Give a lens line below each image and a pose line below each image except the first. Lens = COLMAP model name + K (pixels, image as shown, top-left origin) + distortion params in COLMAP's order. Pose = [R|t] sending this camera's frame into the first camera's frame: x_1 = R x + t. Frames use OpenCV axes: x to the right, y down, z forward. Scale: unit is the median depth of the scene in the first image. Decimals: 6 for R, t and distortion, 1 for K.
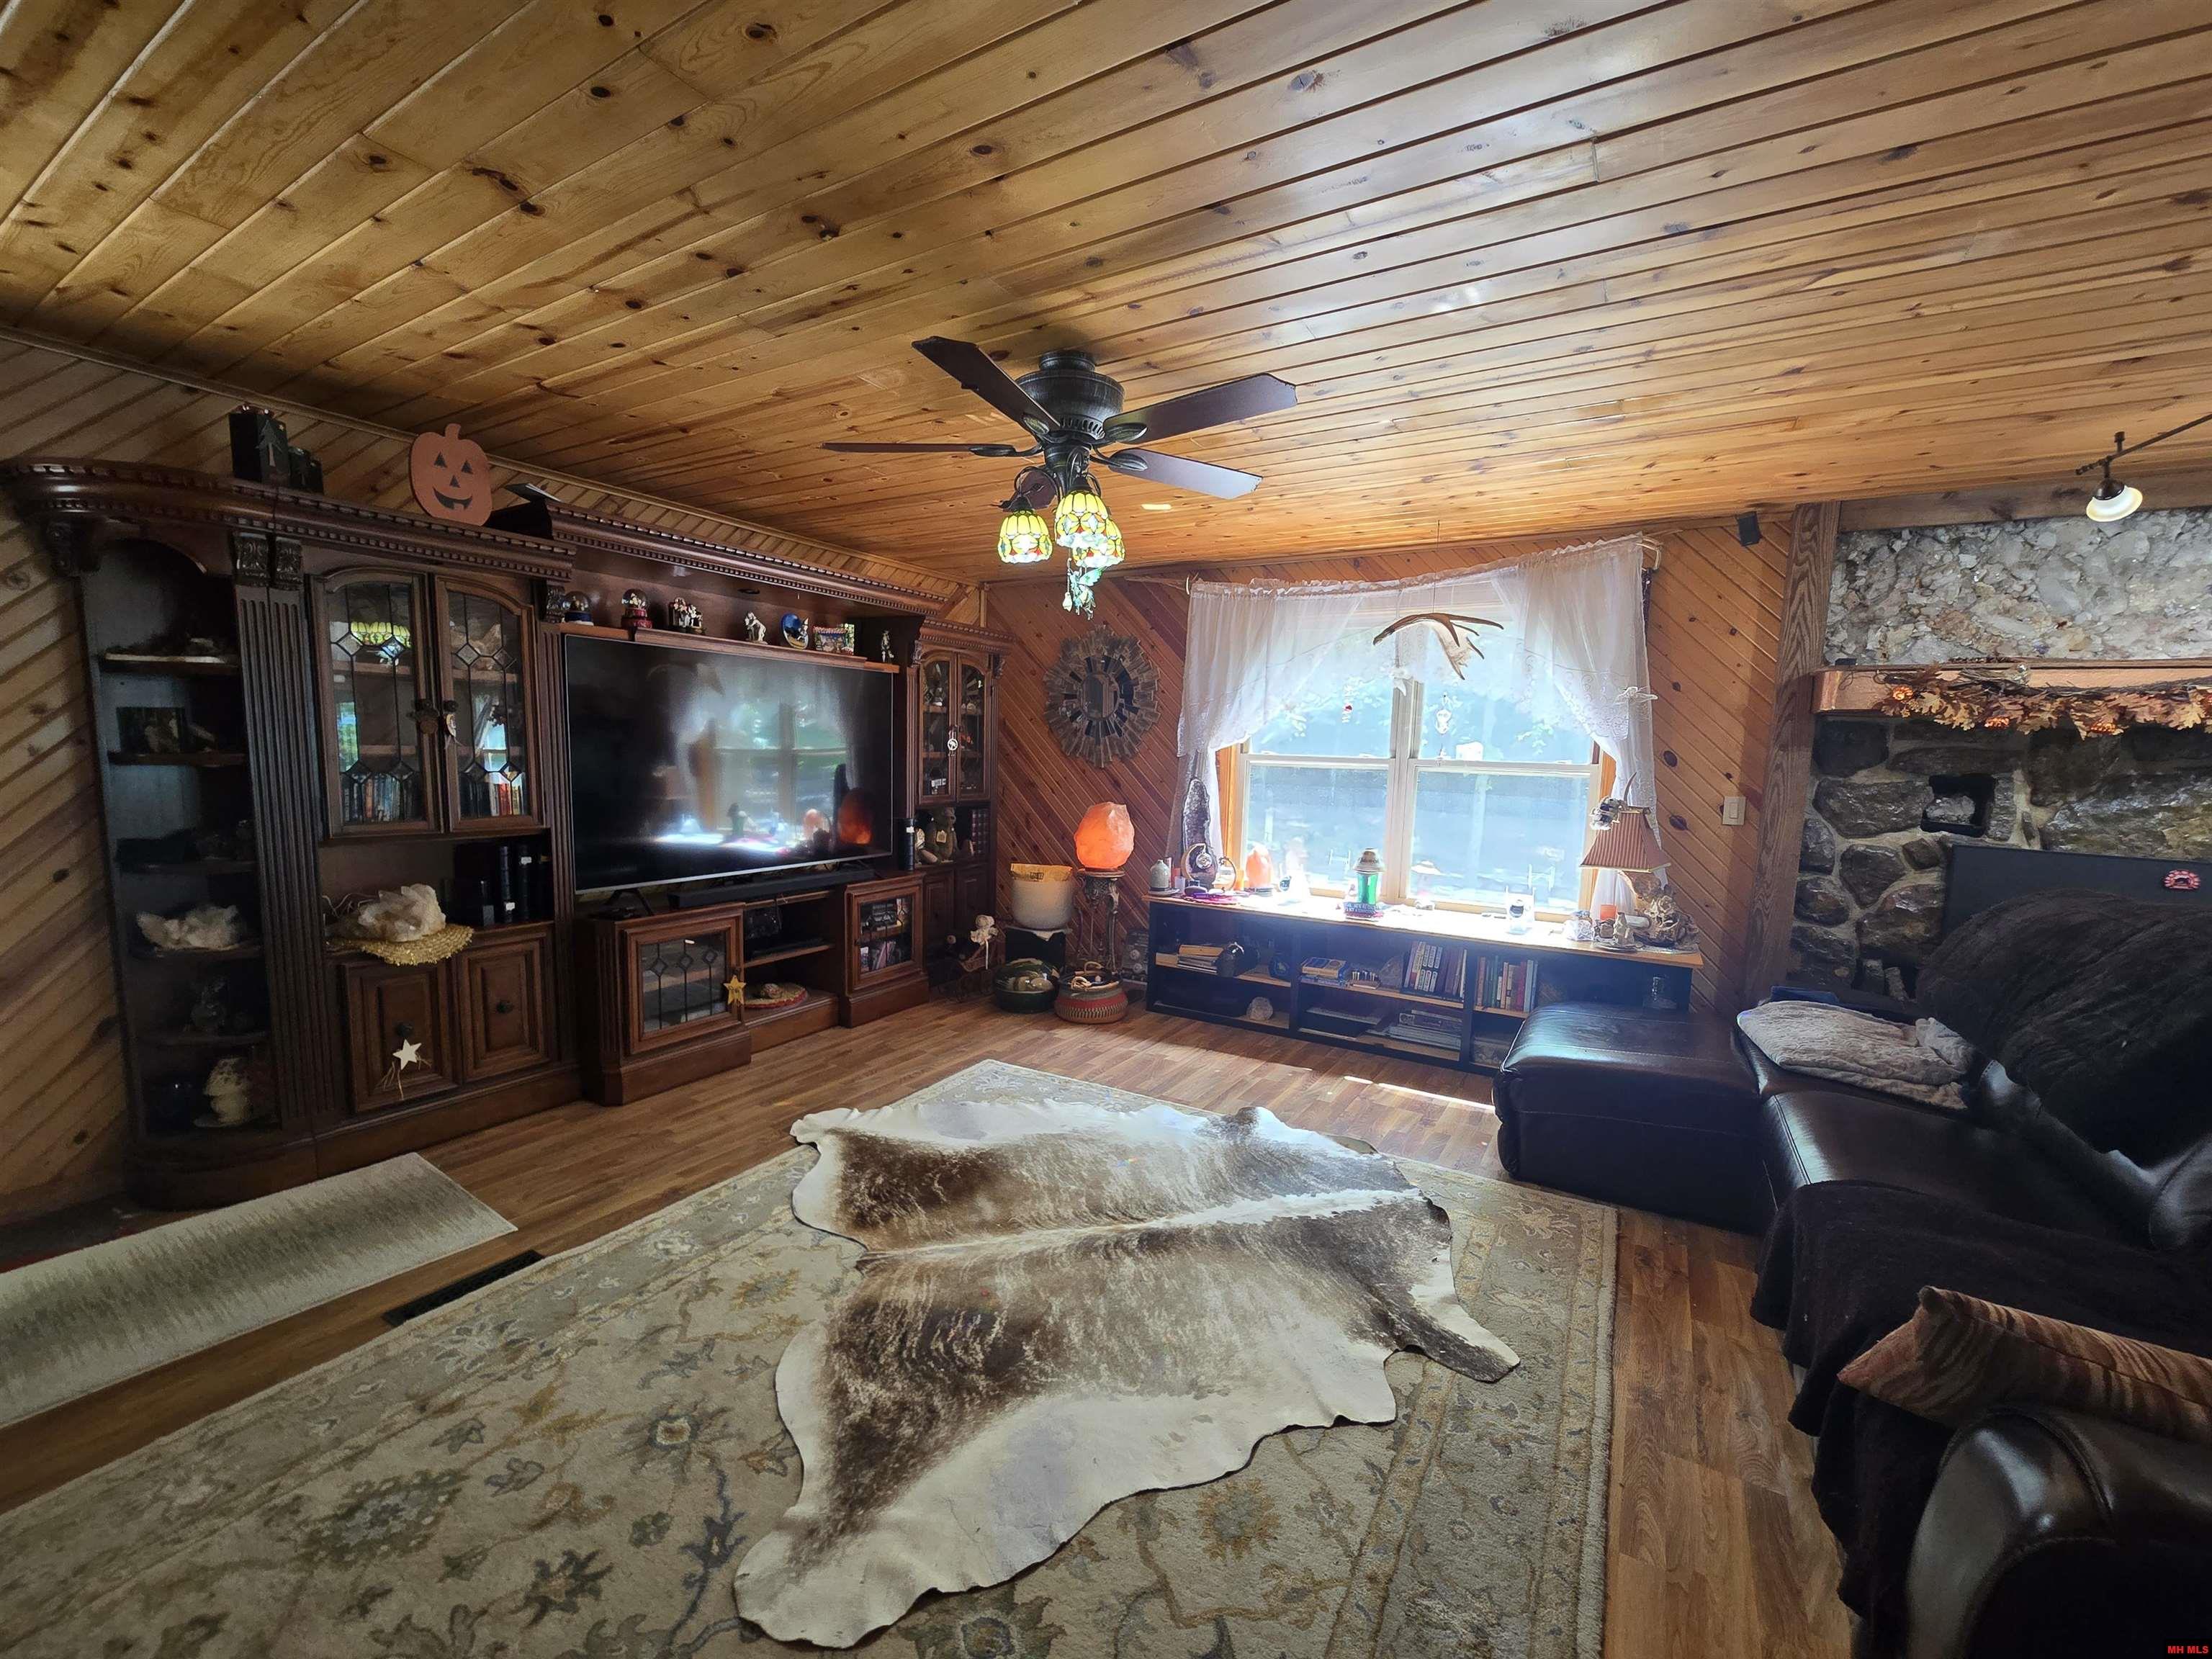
lens RADIAL K [[904.2, 0, 1093.8], [0, 904.2, 832.1], [0, 0, 1]] dist [-0.001833, -0.000290]
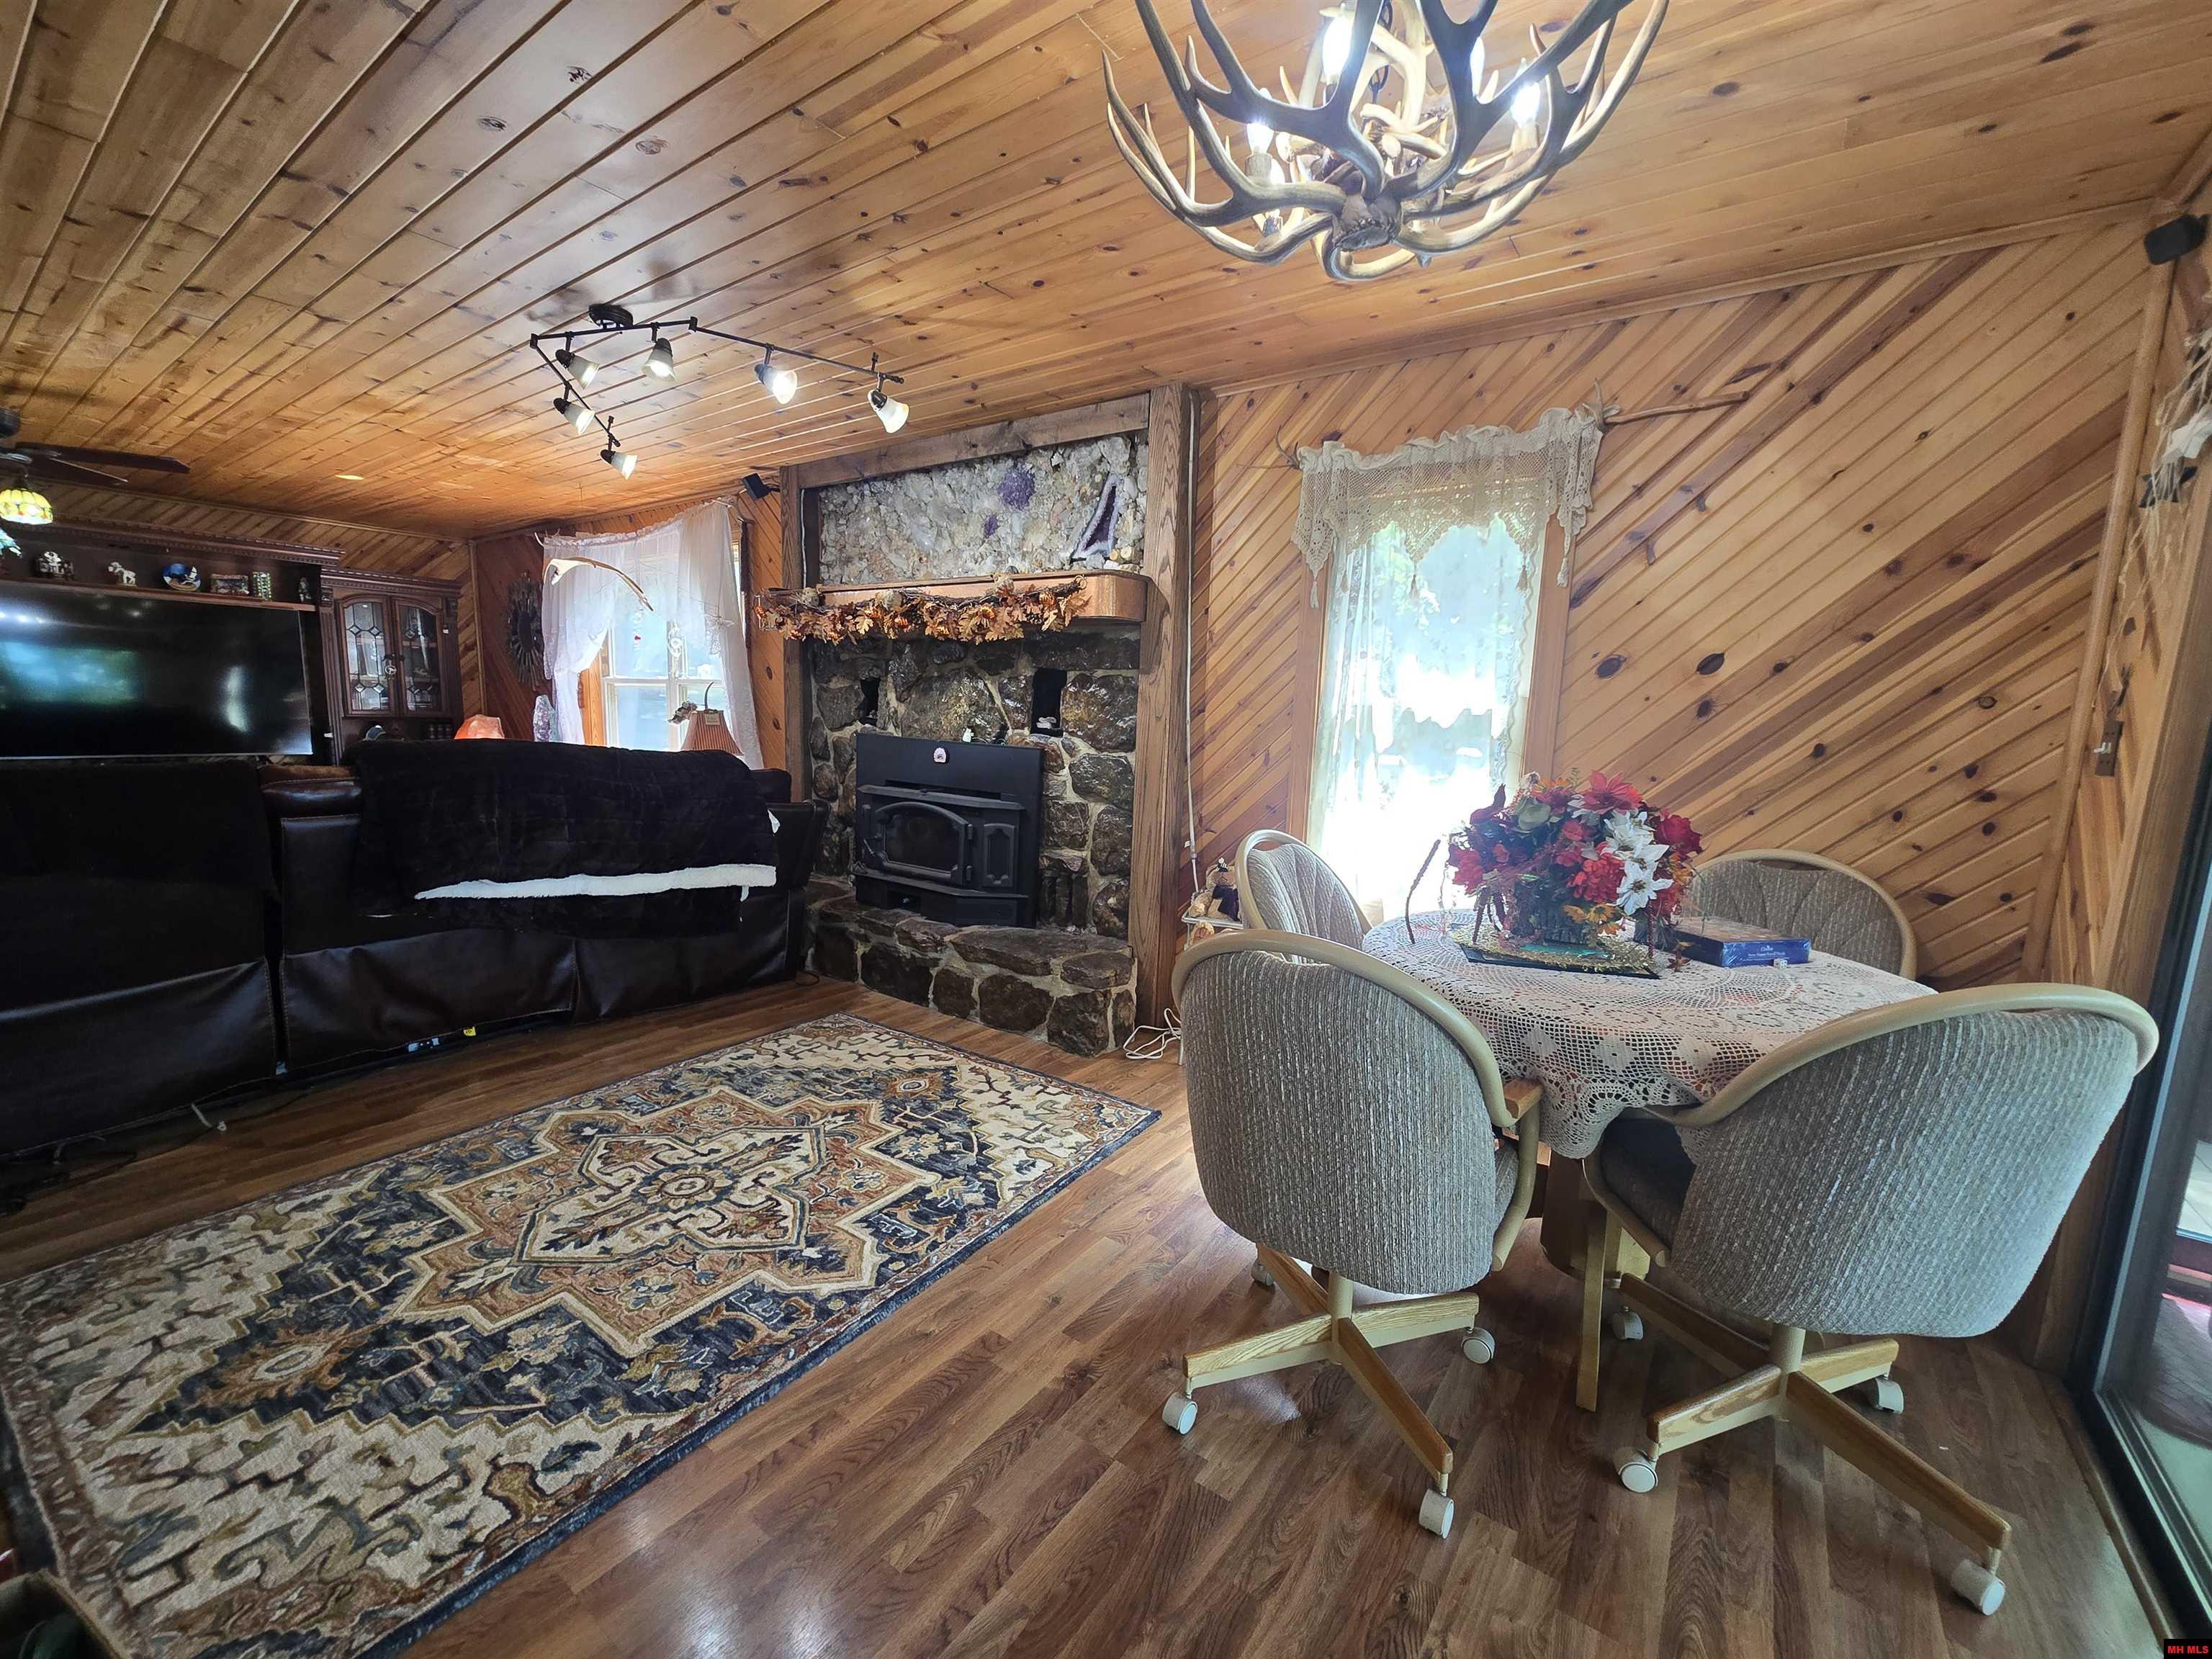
lens RADIAL K [[904.2, 0, 1101.5], [0, 904.2, 838.5], [0, 0, 1]] dist [-0.001833, -0.000290]
pose [[0.996515, 0.016395, -0.081787, 1.308276], [-0.012664, 0.998864, 0.045932, 0.092773], [0.082447, -0.044737, 0.995591, -0.243059]]
